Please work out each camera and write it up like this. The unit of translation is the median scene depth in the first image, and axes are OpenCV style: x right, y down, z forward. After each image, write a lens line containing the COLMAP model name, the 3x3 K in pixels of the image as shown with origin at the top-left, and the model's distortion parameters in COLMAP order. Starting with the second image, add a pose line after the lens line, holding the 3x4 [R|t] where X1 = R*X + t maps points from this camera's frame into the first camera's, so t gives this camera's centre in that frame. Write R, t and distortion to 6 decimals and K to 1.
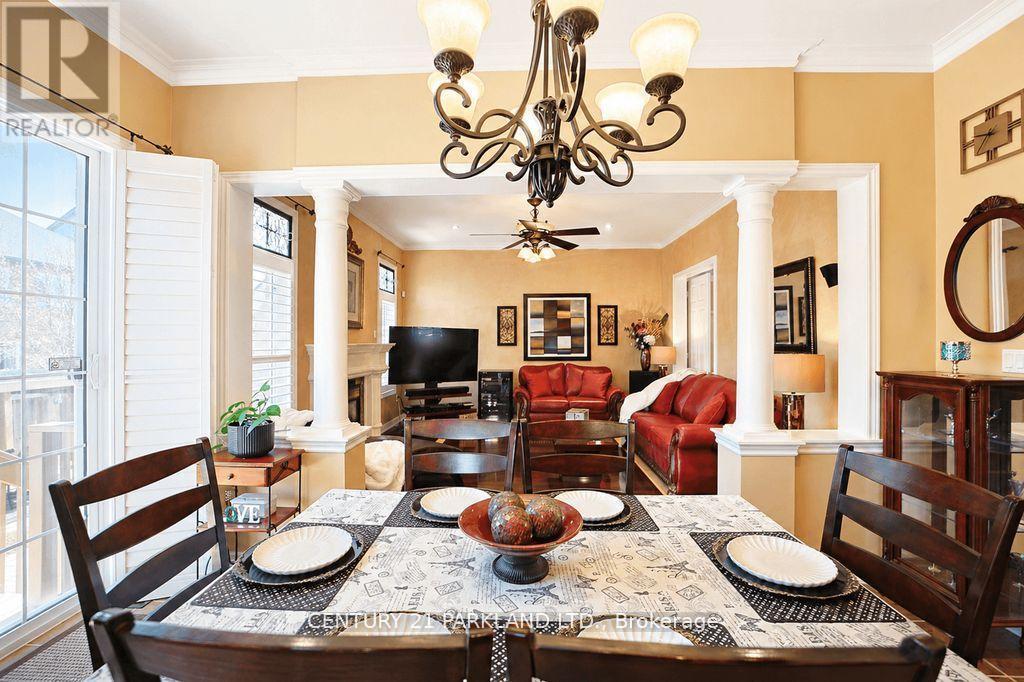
lens RADIAL K [[427.9, 0, 512.9], [0, 427.9, 343.4], [0, 0, 1]] dist [-0.031195, 0.009068]
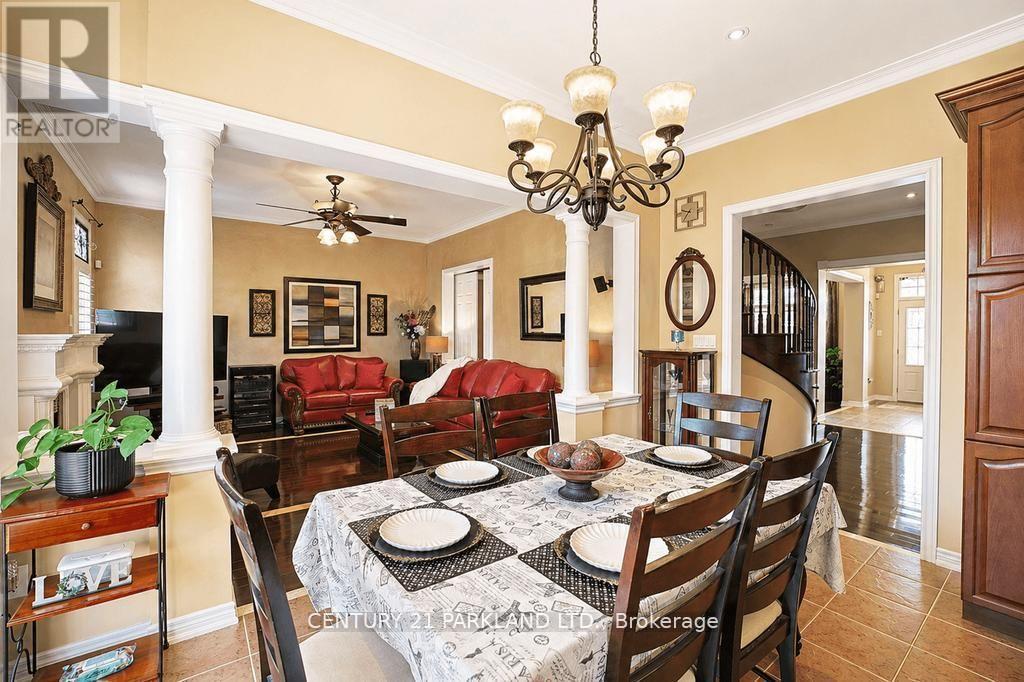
lens RADIAL K [[449.3, 0, 512.0], [0, 449.3, 341.0], [0, 0, 1]] dist [-0.045428, 0.011571]
pose [[0.772396, -0.010937, 0.635047, -0.199215], [0.002787, 0.999900, 0.013830, 0.003925], [-0.635136, -0.008912, 0.772349, 0.007378]]
